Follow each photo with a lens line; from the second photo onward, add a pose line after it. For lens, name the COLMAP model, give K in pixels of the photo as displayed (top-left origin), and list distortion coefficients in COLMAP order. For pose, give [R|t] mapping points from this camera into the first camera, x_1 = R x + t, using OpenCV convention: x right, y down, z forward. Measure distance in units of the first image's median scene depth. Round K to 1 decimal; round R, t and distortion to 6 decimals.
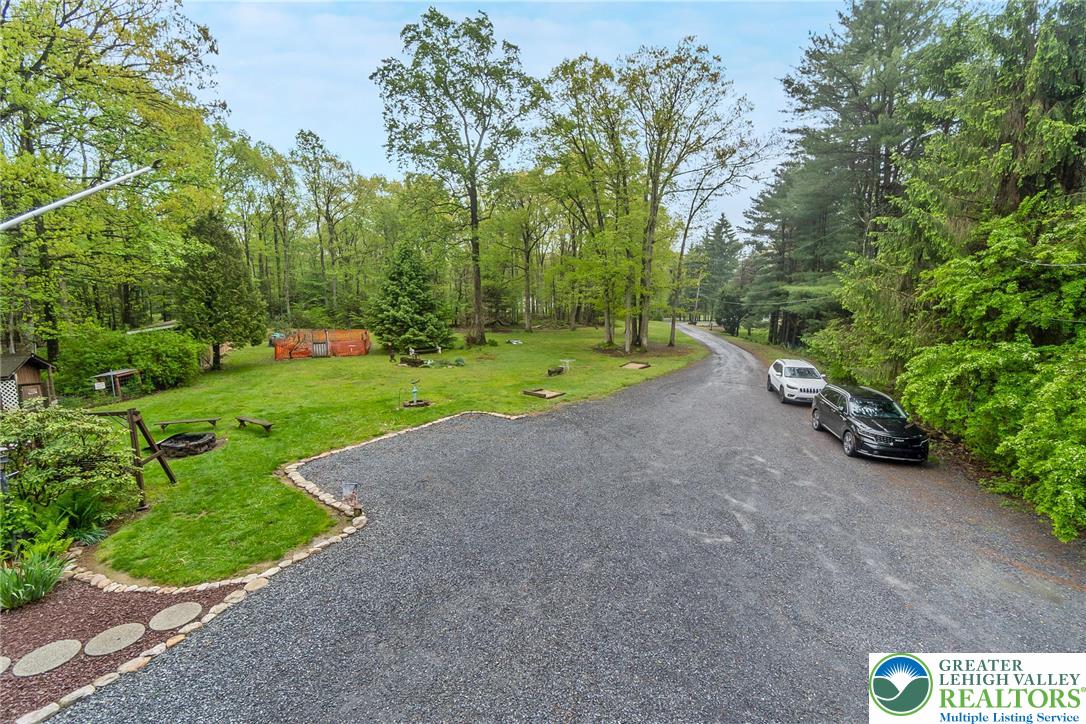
lens RADIAL K [[465.4, 0, 547.2], [0, 465.4, 355.7], [0, 0, 1]] dist [-0.003735, 0.000008]
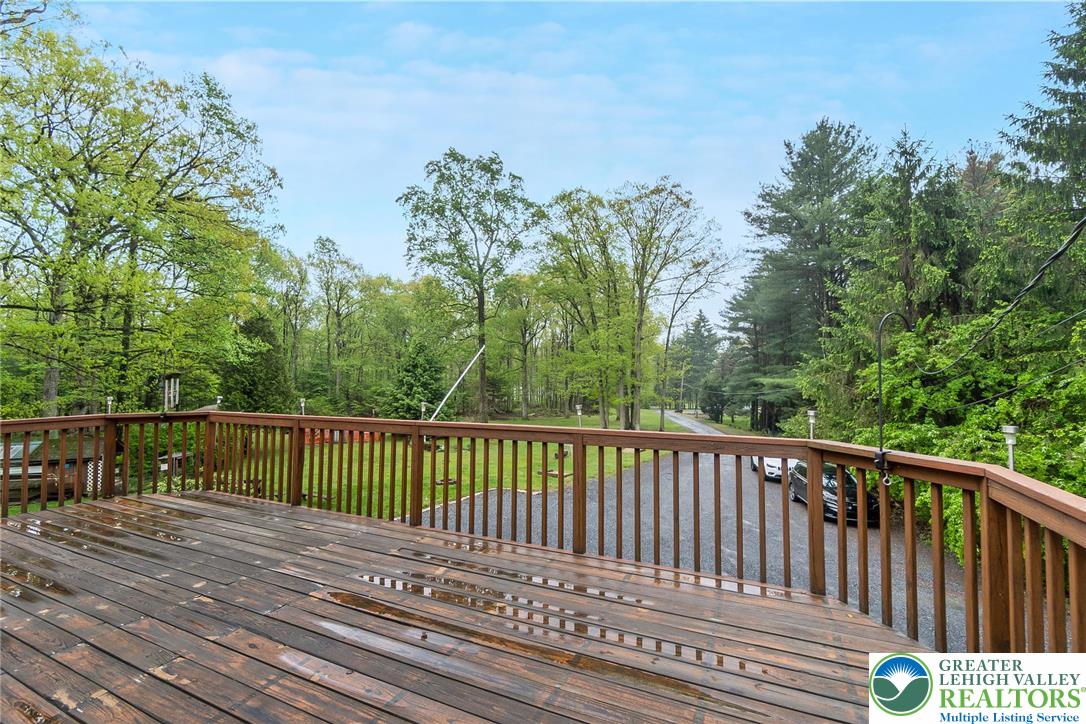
lens RADIAL K [[470.1, 0, 545.8], [0, 470.1, 355.8], [0, 0, 1]] dist [-0.004291, 0.000251]
pose [[0.999478, 0.002859, 0.032182, -0.040695], [0.003212, 0.982354, -0.187003, 0.008196], [-0.032149, 0.187008, 0.981832, -0.101555]]
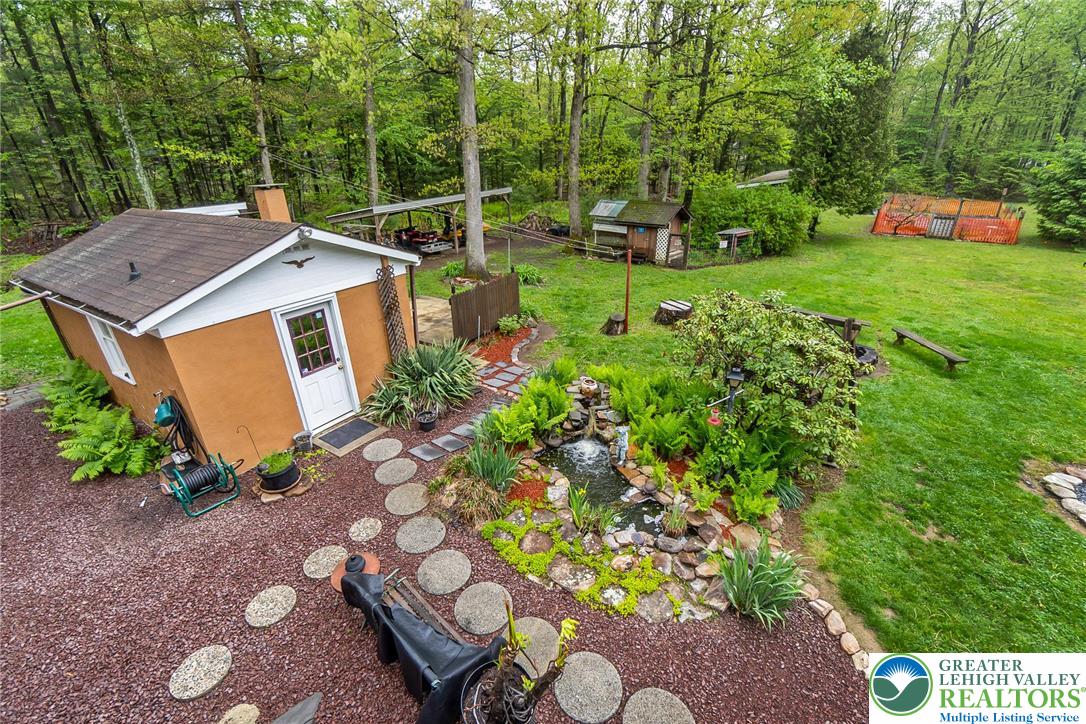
lens RADIAL K [[470.1, 0, 545.8], [0, 470.1, 355.8], [0, 0, 1]] dist [-0.004291, 0.000251]
pose [[0.531229, 0.345242, -0.773695, -0.167563], [-0.112547, 0.933870, 0.339440, -0.004707], [0.839719, -0.093244, 0.534955, 0.074831]]
